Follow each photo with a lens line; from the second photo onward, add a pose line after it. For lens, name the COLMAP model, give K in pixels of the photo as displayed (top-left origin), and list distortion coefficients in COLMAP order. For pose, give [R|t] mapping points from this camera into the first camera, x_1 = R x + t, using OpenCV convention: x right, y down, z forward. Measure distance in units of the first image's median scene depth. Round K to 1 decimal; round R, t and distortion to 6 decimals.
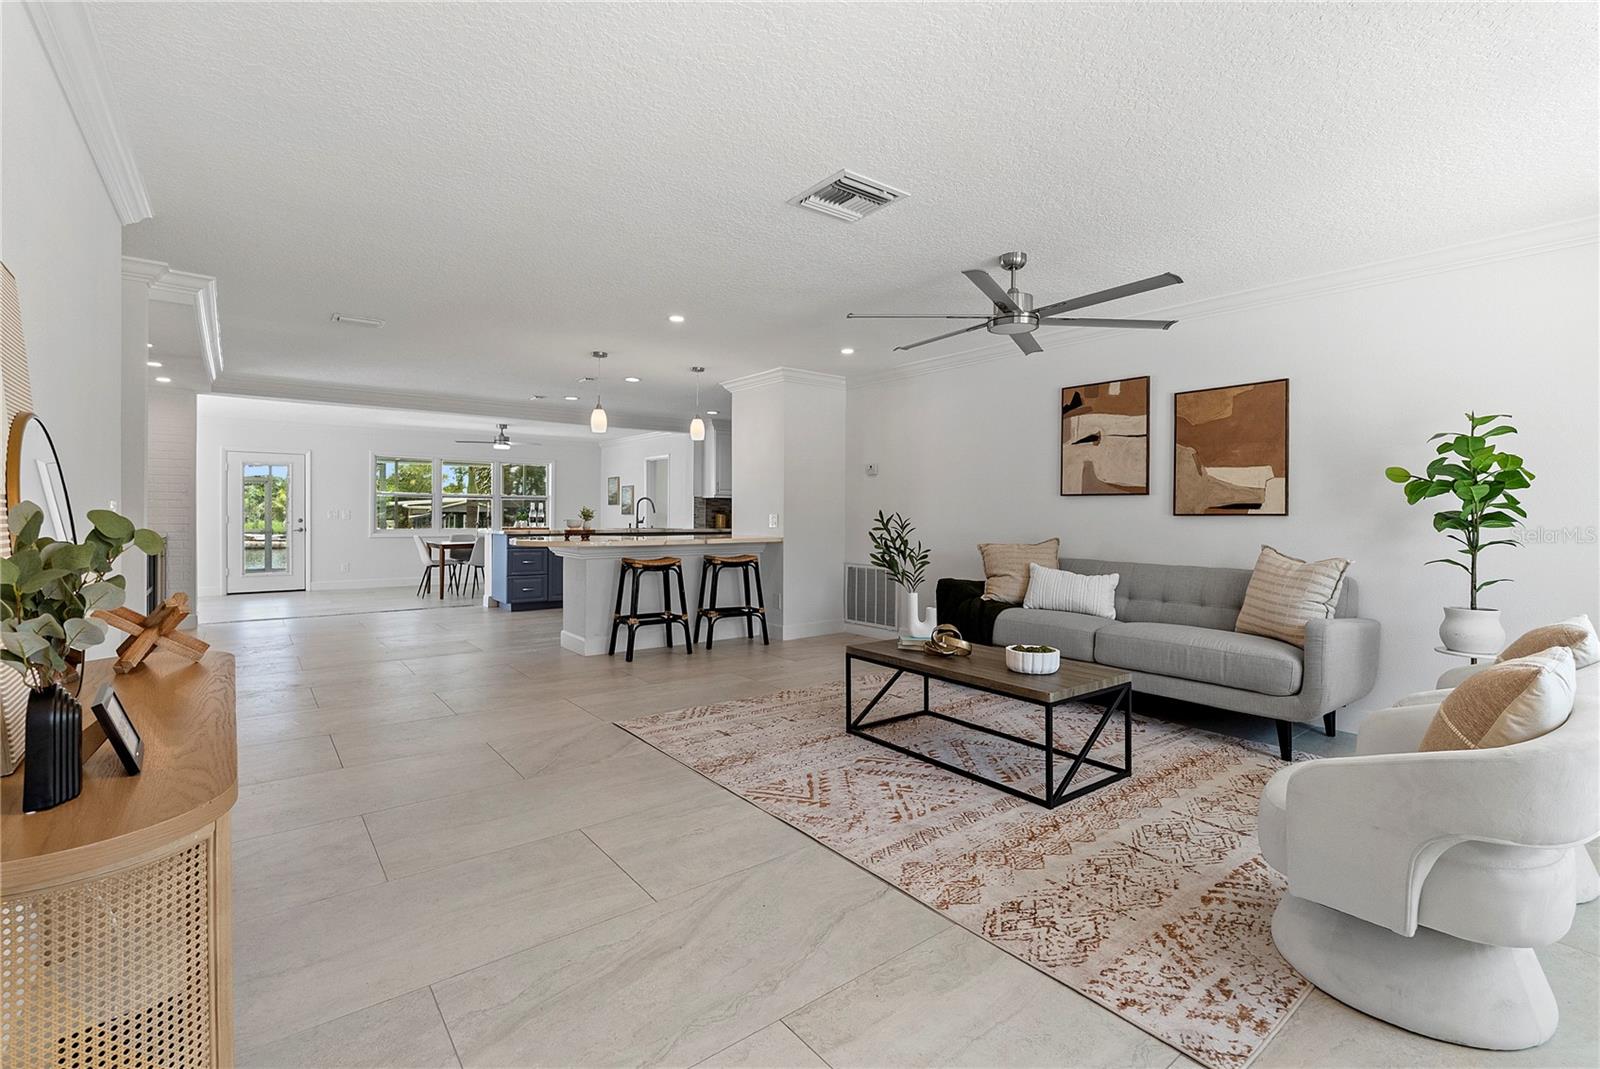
lens RADIAL K [[717.8, 0, 801.3], [0, 717.8, 518.3], [0, 0, 1]] dist [-0.002588, -0.000405]
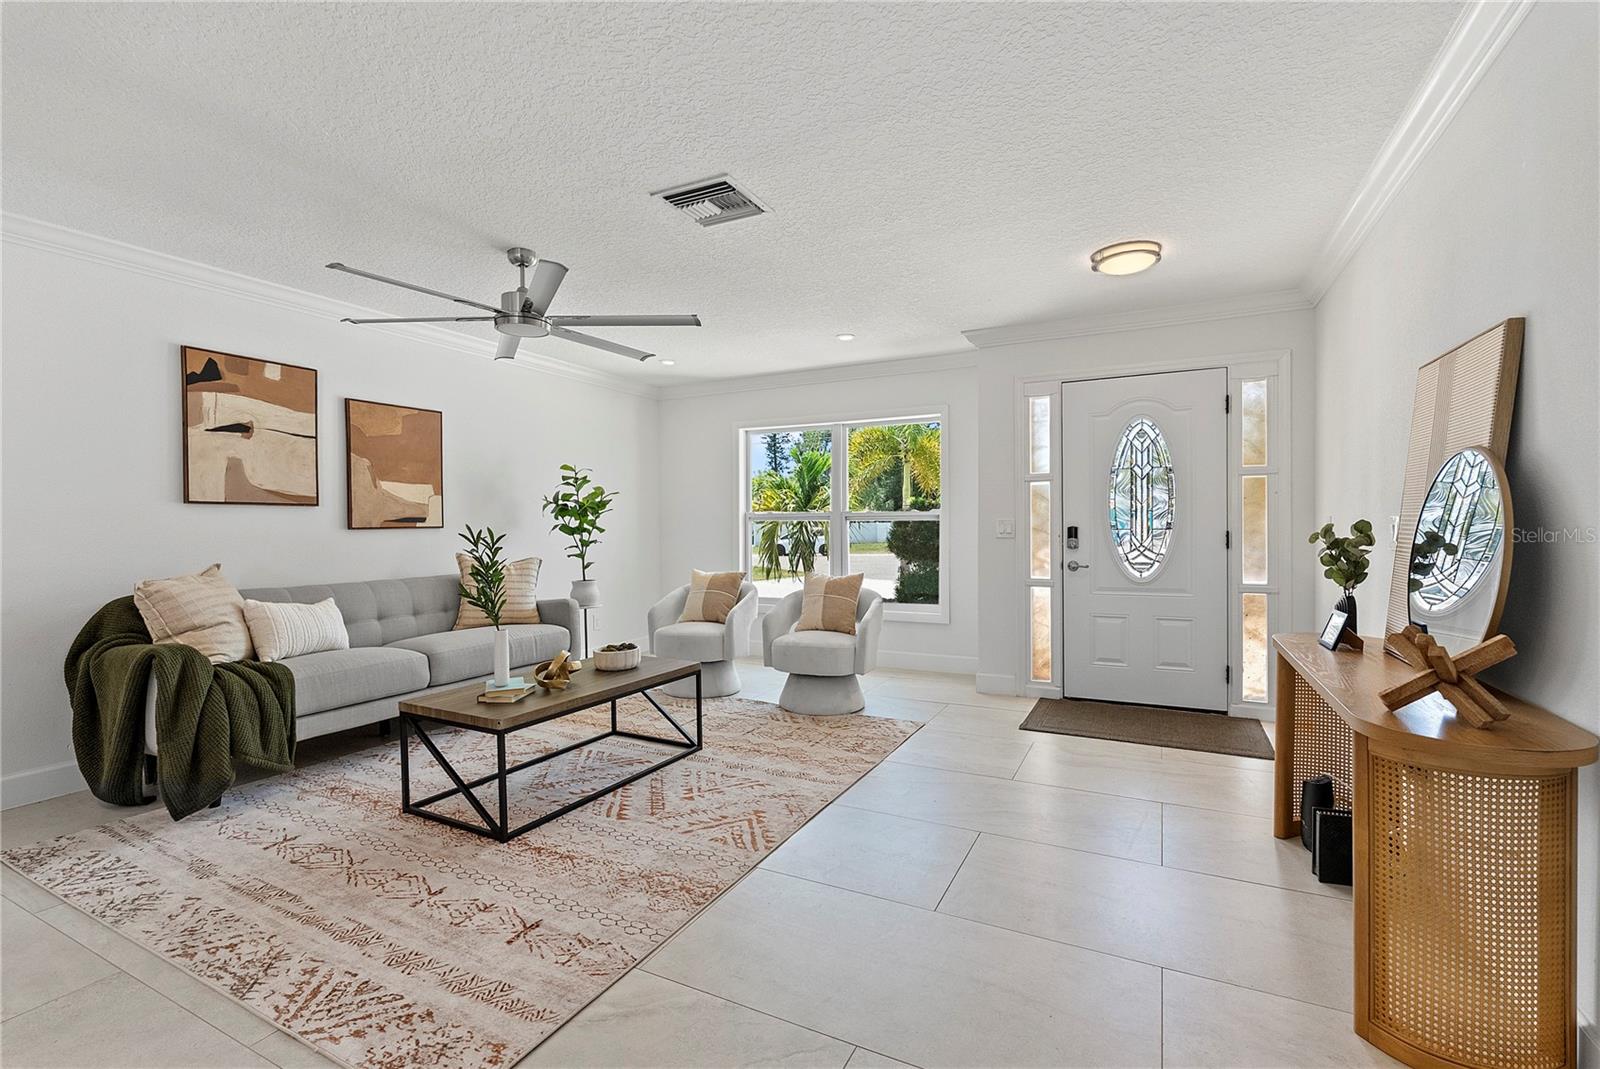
lens RADIAL K [[717.8, 0, 800.5], [0, 717.8, 536.7], [0, 0, 1]] dist [-0.002588, -0.000405]
pose [[-0.424361, -0.018453, 0.905305, -0.687959], [0.011801, 0.999595, 0.025907, -0.013910], [-0.905416, 0.021677, -0.423971, 1.035279]]
